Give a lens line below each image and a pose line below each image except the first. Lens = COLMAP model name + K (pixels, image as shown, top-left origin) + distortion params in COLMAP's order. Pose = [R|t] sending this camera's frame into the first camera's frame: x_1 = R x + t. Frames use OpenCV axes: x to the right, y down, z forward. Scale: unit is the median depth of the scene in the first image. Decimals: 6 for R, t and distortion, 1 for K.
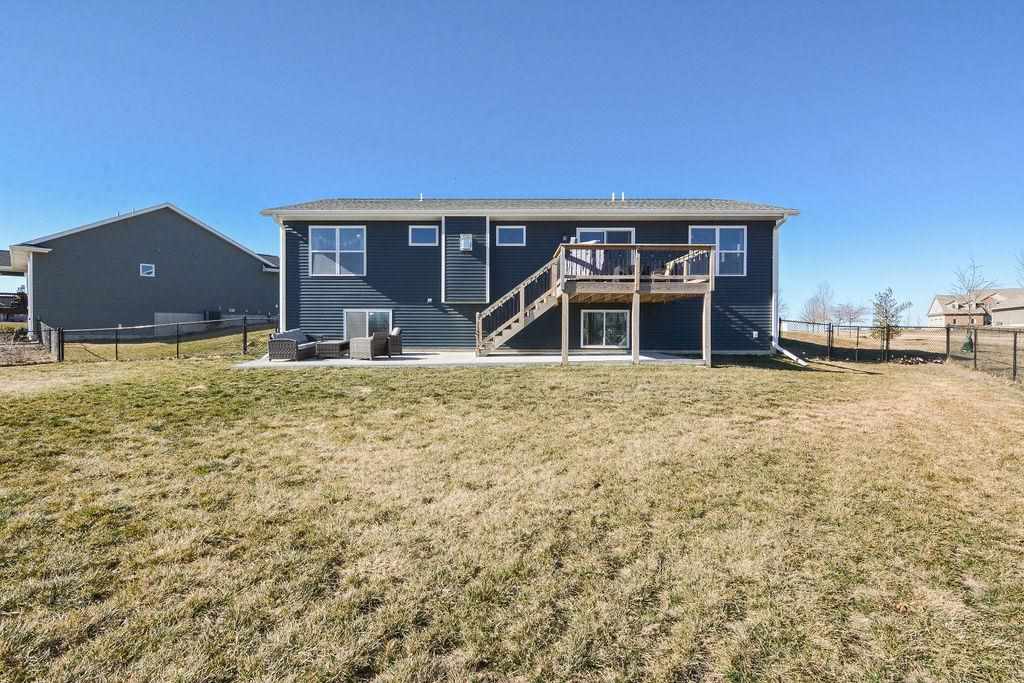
lens RADIAL K [[495.3, 0, 507.3], [0, 495.3, 342.2], [0, 0, 1]] dist [-0.008519, -0.009787]
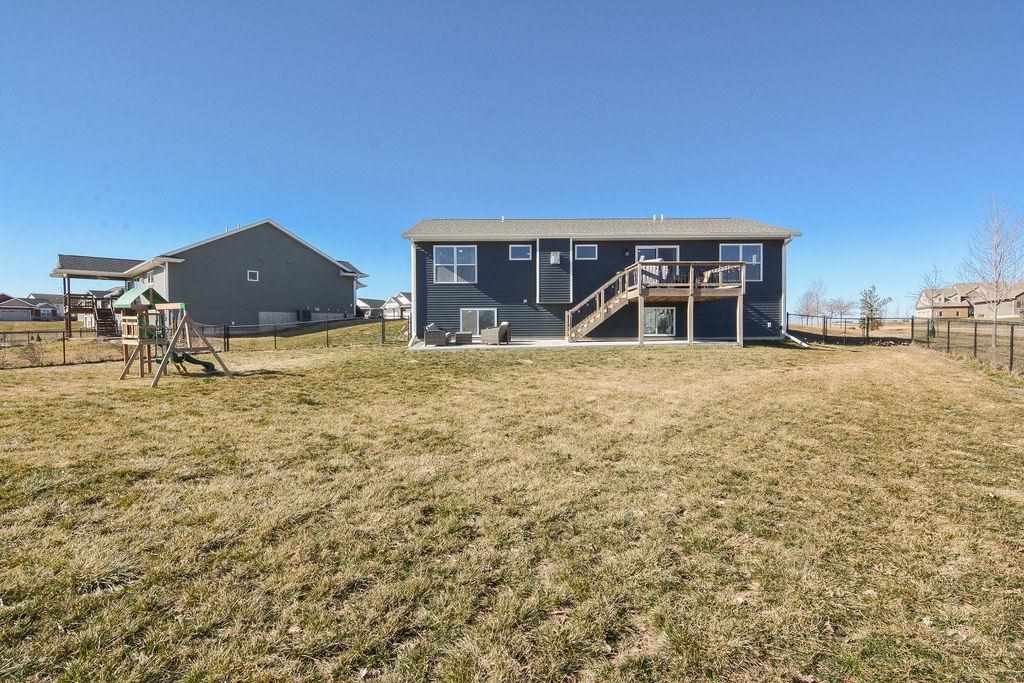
lens RADIAL K [[495.3, 0, 507.3], [0, 495.3, 342.2], [0, 0, 1]] dist [-0.008519, -0.009787]
pose [[0.999898, -0.008635, 0.011378, -0.225085], [0.008542, 0.999930, 0.008181, 0.014232], [-0.011448, -0.008083, 0.999902, -0.332306]]
